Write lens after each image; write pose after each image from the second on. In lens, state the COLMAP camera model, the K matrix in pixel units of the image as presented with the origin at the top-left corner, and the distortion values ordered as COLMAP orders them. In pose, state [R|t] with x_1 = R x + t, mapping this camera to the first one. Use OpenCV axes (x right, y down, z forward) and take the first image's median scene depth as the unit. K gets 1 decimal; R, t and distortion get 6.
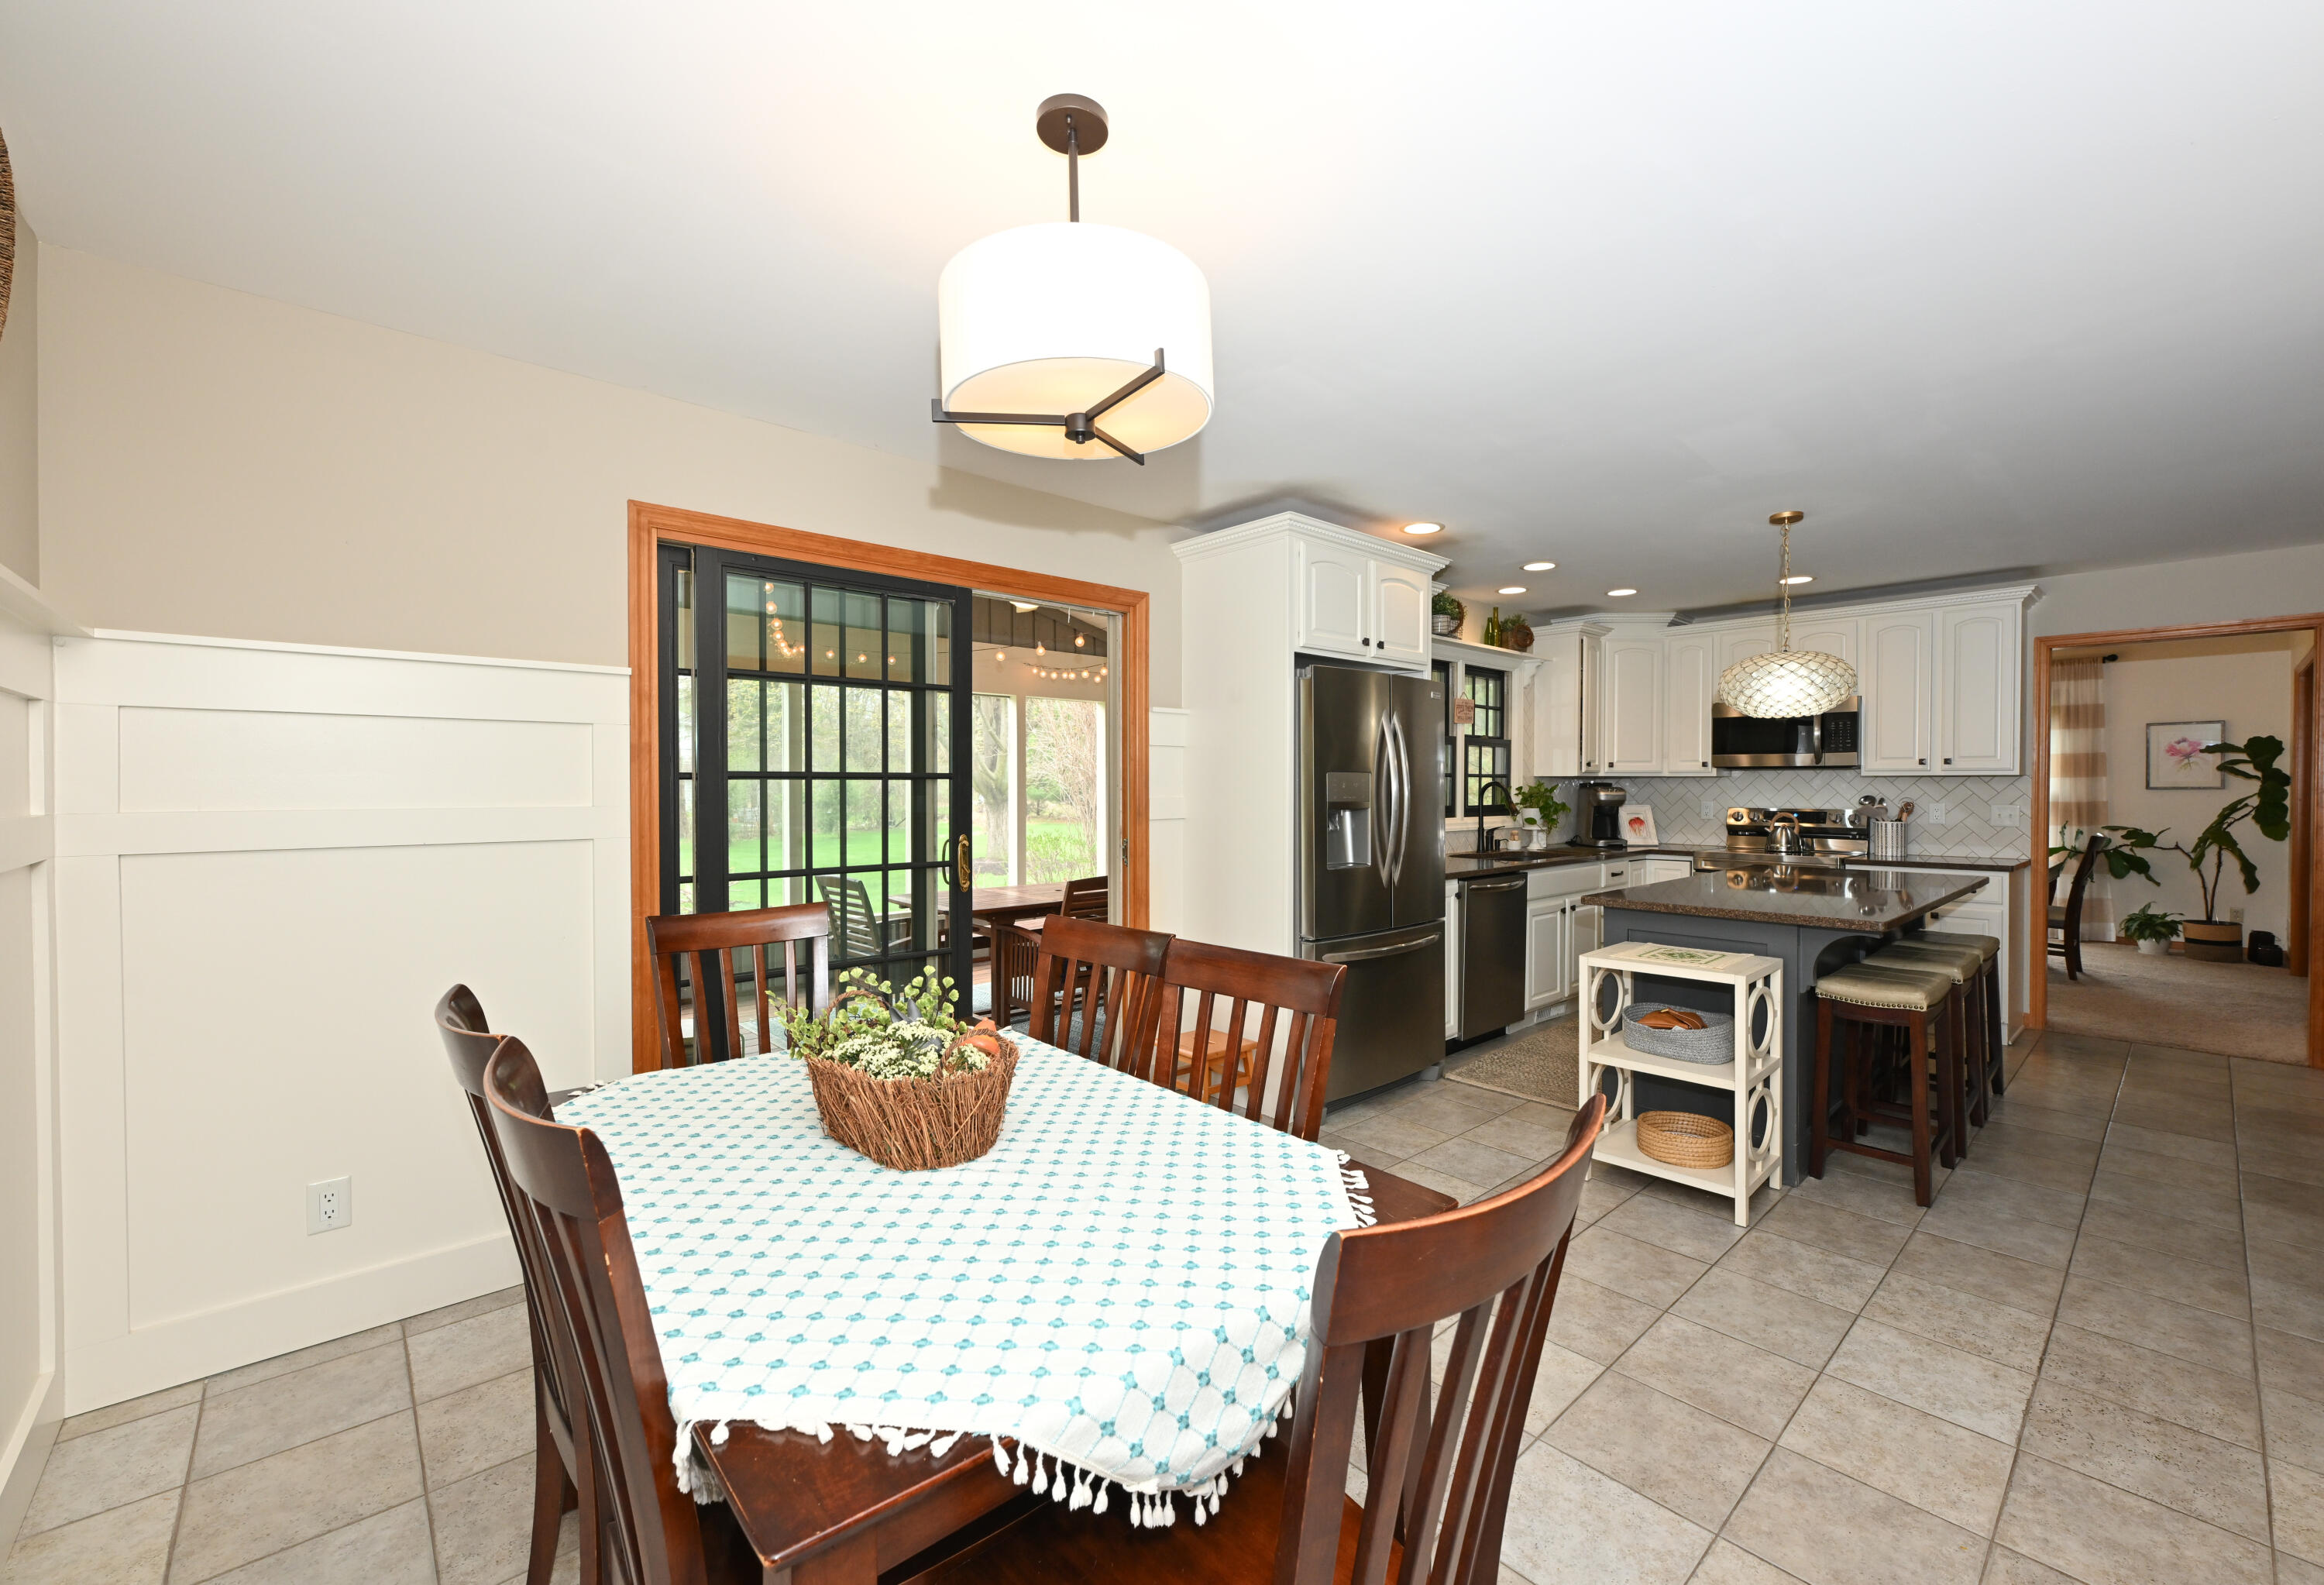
lens RADIAL K [[938.3, 0, 1199.7], [0, 938.3, 795.6], [0, 0, 1]] dist [0.001284, 0.000396]
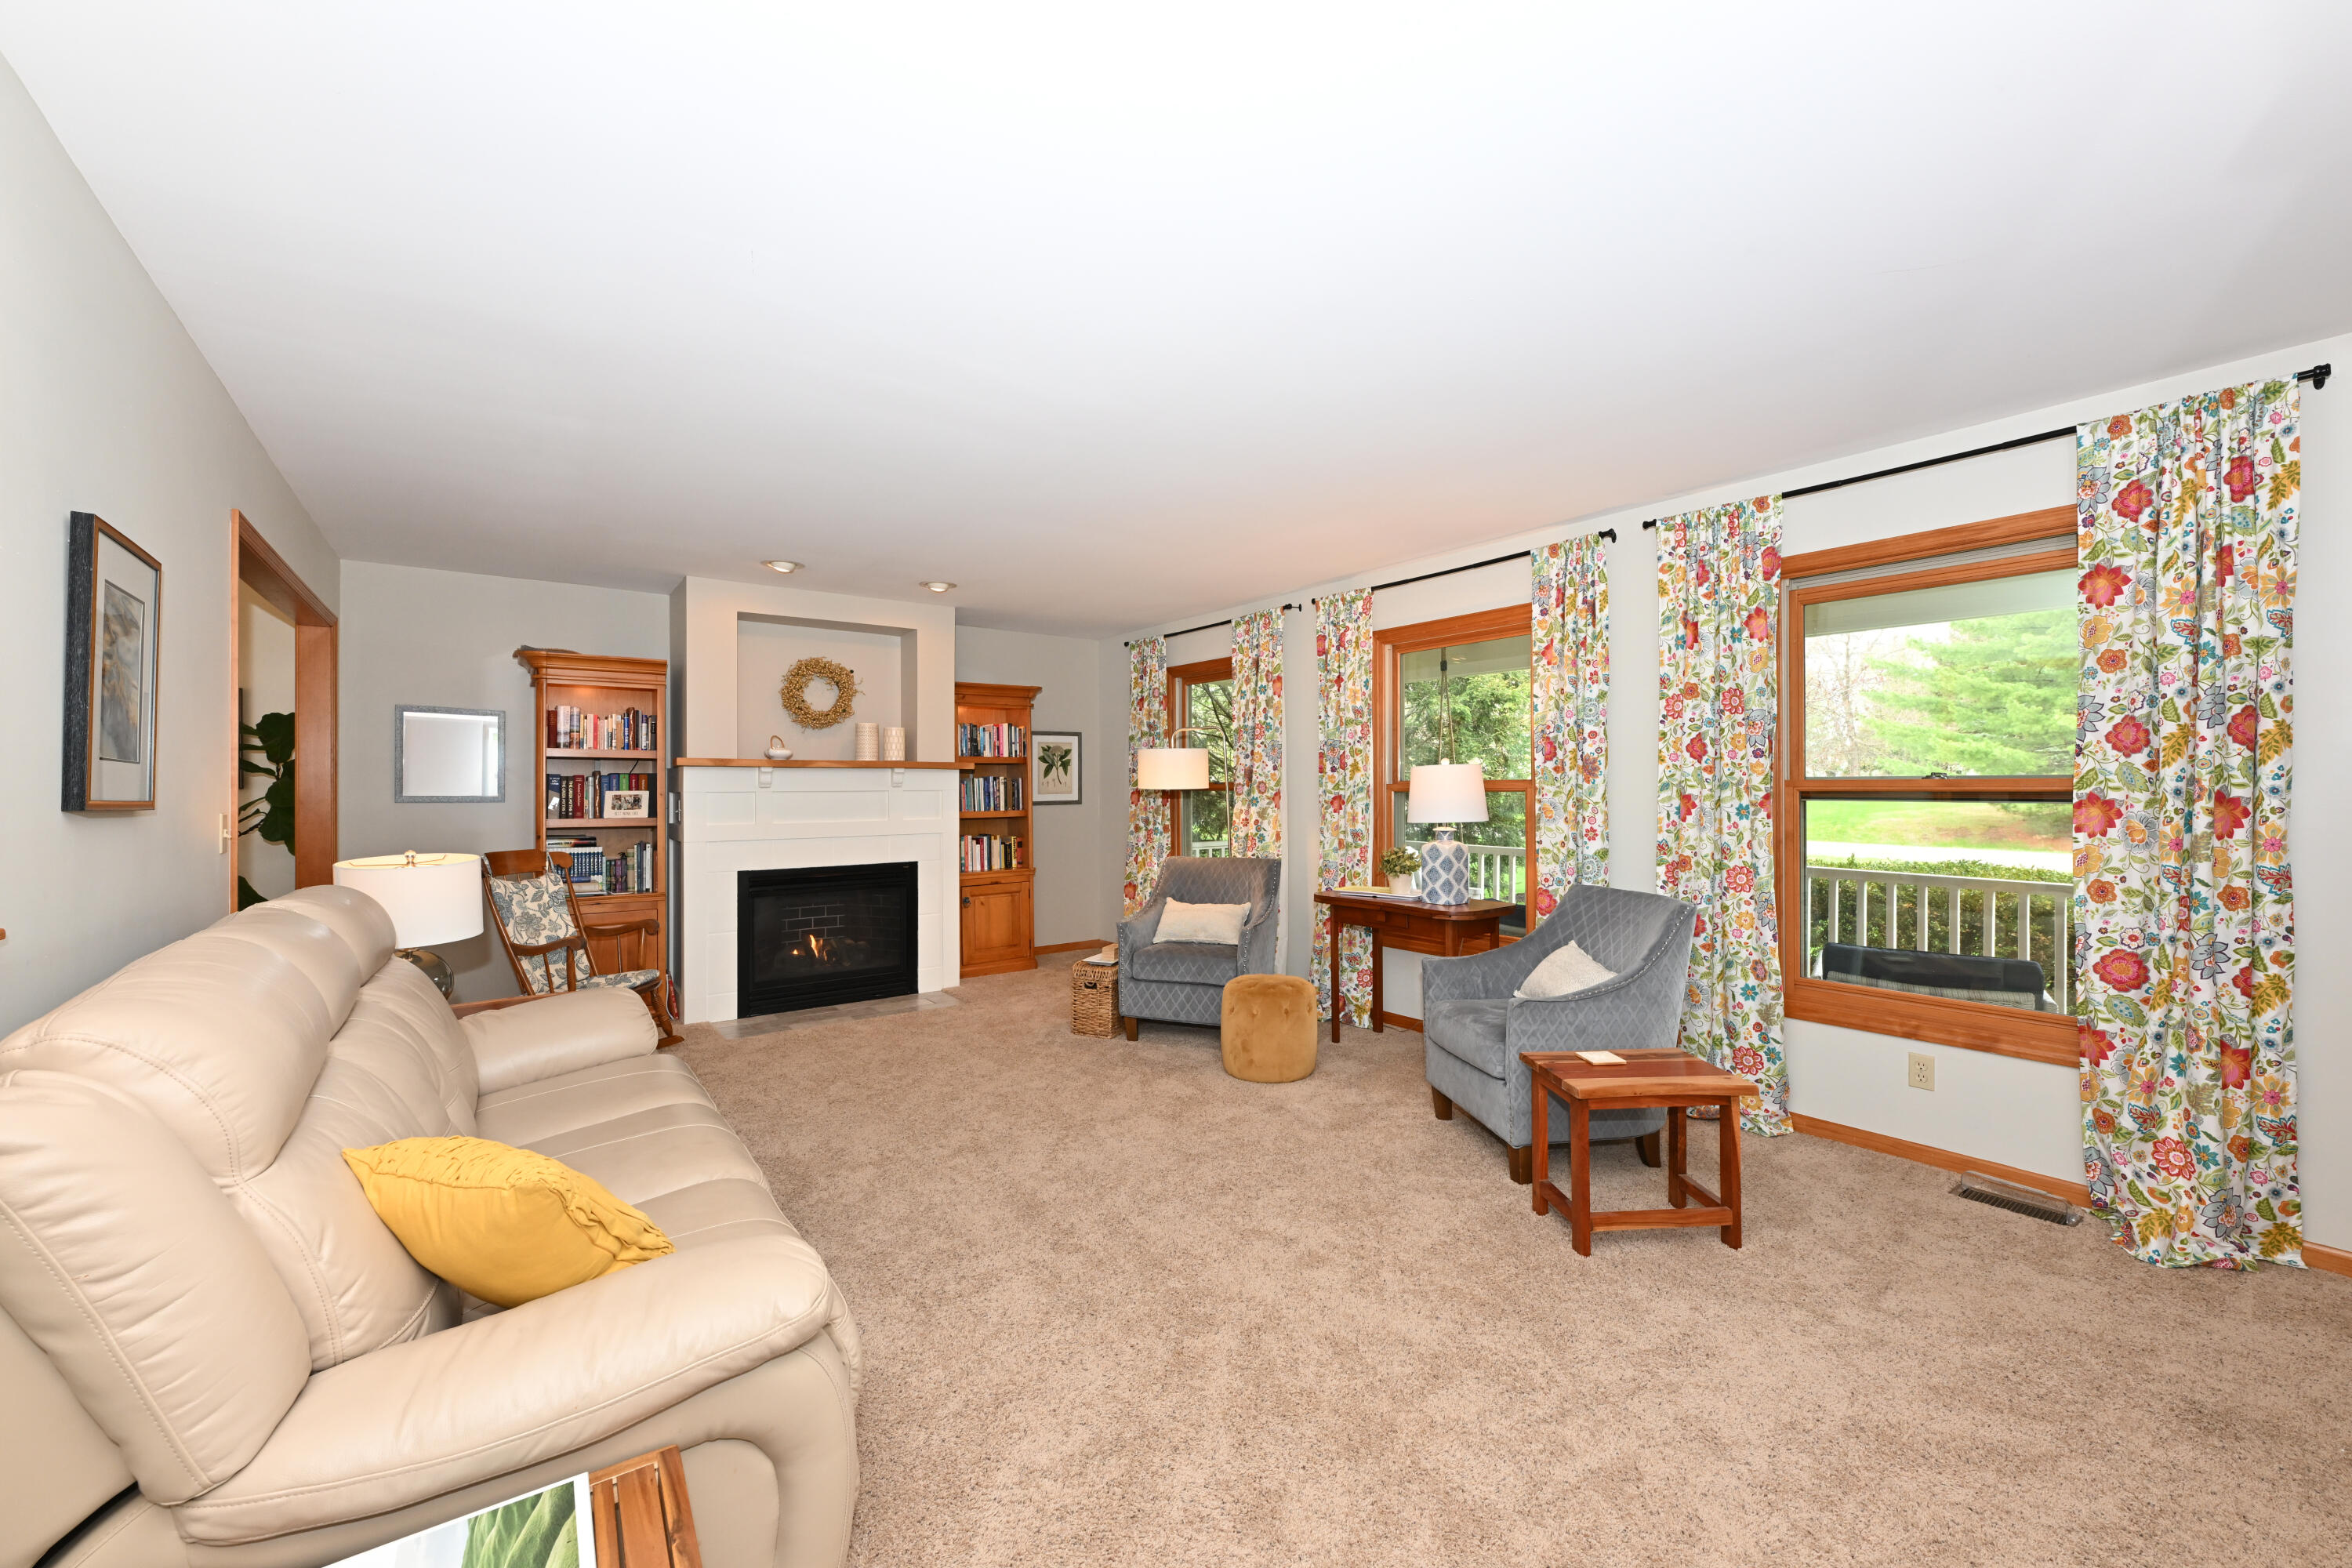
lens RADIAL K [[926.5, 0, 1178.1], [0, 926.5, 786.6], [0, 0, 1]] dist [0.000049, -0.000201]
pose [[0.123457, -0.001364, 0.992349, 0.594589], [0.014749, 0.999891, -0.000460, 0.002042], [-0.992240, 0.014693, 0.123464, 0.287390]]
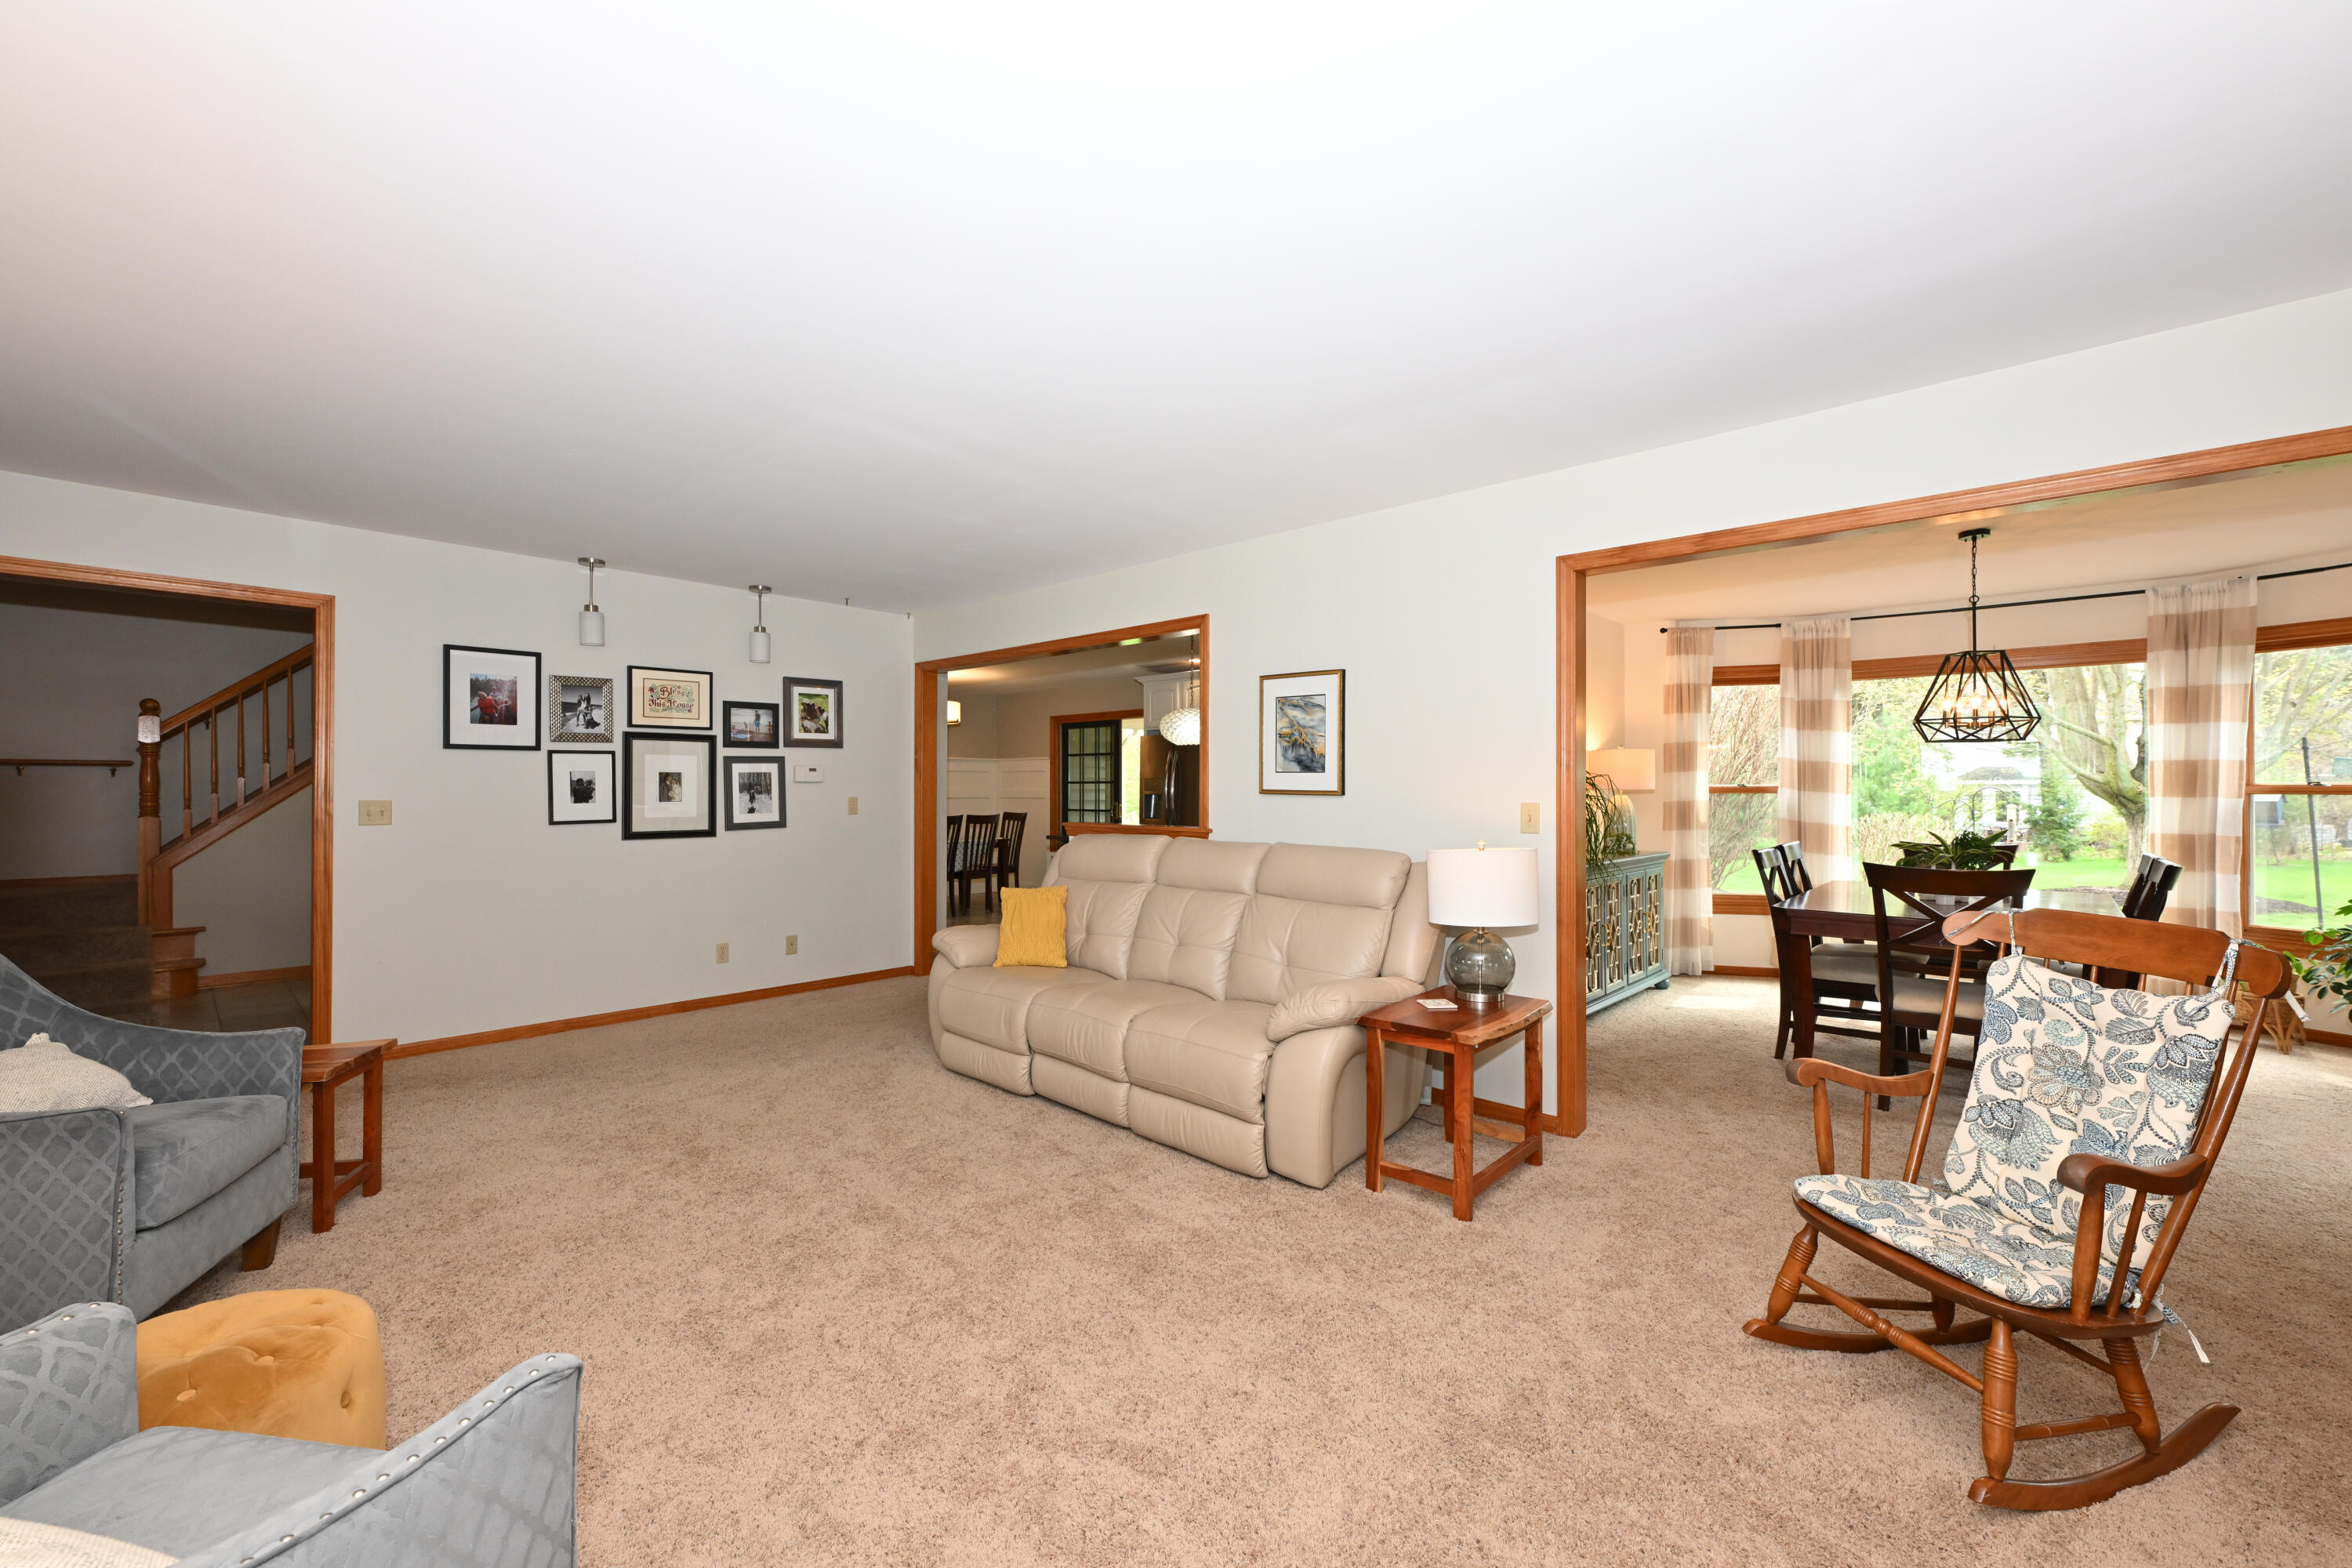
lens RADIAL K [[926.5, 0, 1178.1], [0, 926.5, 786.6], [0, 0, 1]] dist [0.000049, -0.000201]
pose [[0.073690, -0.005278, -0.997267, 1.513807], [-0.014360, 0.999877, -0.006352, 0.004749], [0.997178, 0.014789, 0.073605, 0.529469]]
